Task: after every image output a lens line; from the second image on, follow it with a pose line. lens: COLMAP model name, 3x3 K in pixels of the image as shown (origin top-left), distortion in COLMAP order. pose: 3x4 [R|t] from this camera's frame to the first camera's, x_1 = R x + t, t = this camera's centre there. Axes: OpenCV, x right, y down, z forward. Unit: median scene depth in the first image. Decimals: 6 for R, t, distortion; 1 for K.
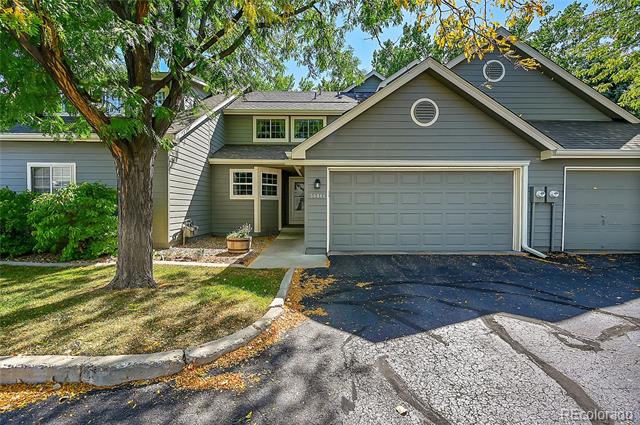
lens RADIAL K [[259.7, 0, 320.6], [0, 259.7, 212.5], [0, 0, 1]] dist [0.000271, 0.000233]
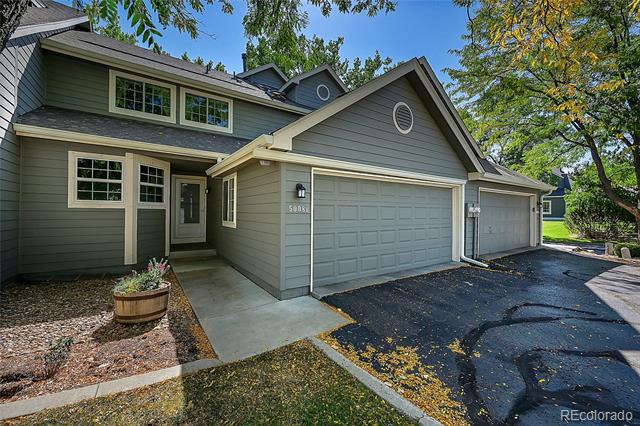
lens RADIAL K [[259.7, 0, 319.6], [0, 259.7, 211.8], [0, 0, 1]] dist [0.000271, 0.000233]
pose [[0.829172, 0.006286, 0.558959, -0.219726], [0.006528, 0.999760, -0.020927, -0.027874], [-0.558956, 0.021000, 0.828932, 0.270973]]
